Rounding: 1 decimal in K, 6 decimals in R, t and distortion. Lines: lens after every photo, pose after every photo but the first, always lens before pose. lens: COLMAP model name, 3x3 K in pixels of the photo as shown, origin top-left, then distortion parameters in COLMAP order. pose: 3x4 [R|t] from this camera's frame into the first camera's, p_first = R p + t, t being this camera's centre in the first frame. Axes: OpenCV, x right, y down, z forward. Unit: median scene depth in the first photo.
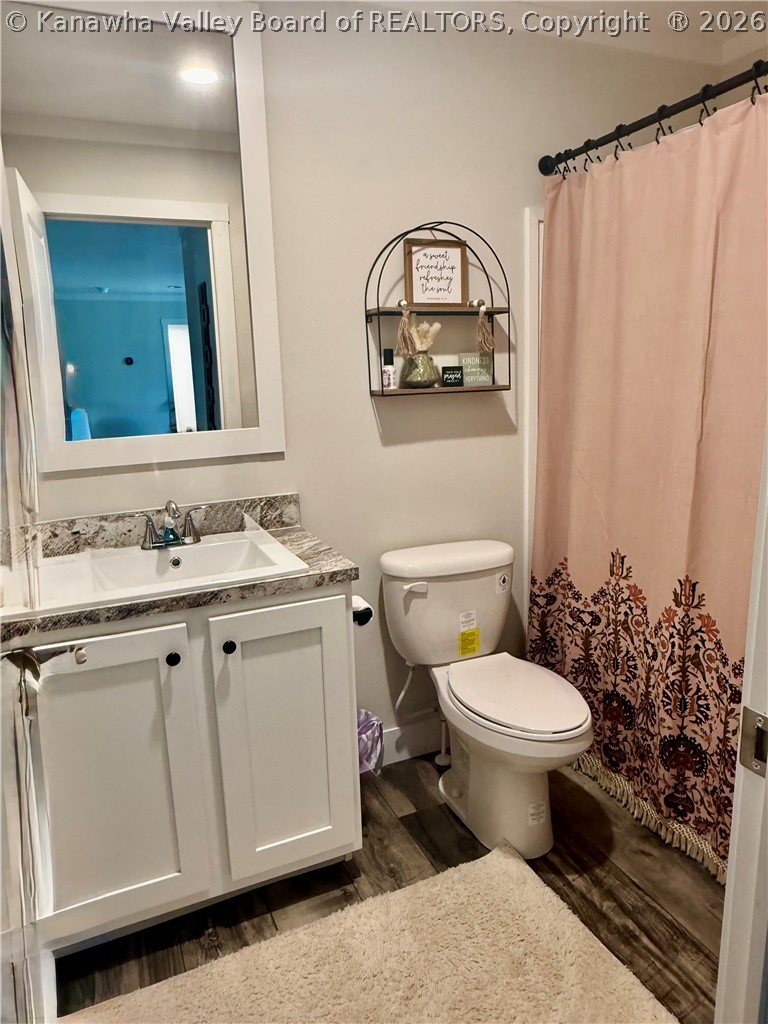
lens RADIAL K [[692.3, 0, 384.0], [0, 692.3, 512.0], [0, 0, 1]] dist [-0.001084, 0.001808]
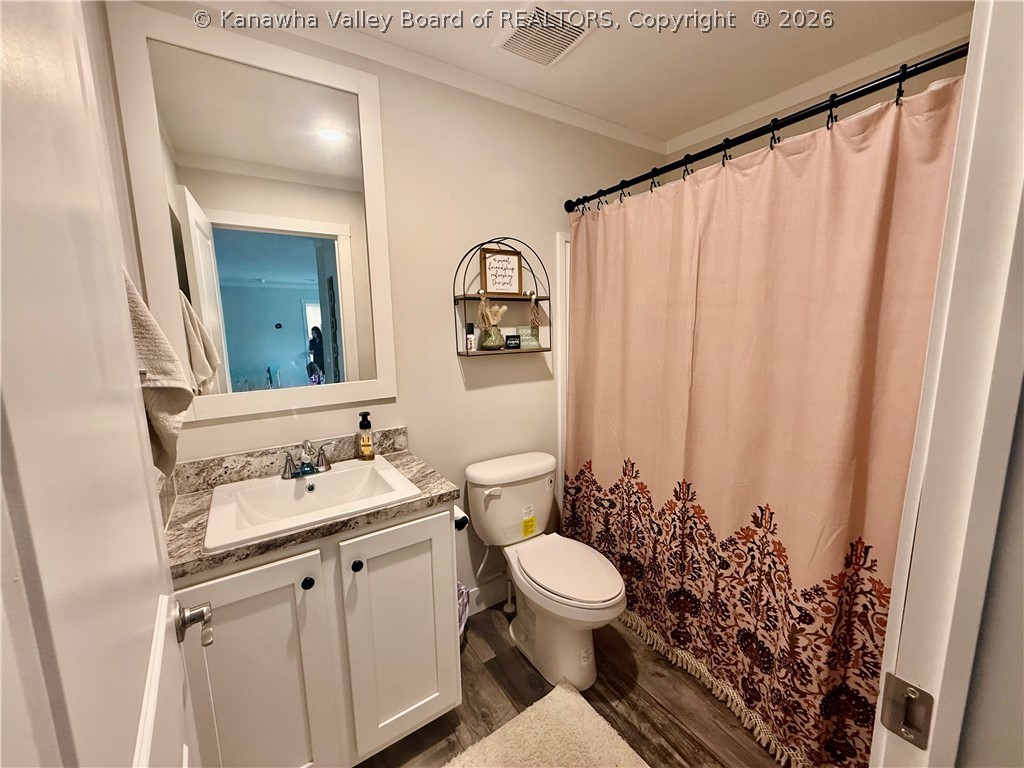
lens RADIAL K [[411.3, 0, 510.1], [0, 411.3, 384.5], [0, 0, 1]] dist [0.000331, 0.000400]
pose [[0.986978, -0.014653, 0.160188, -0.054037], [0.026609, 0.996995, -0.072749, -0.048596], [-0.158641, 0.076064, 0.984402, 0.172117]]
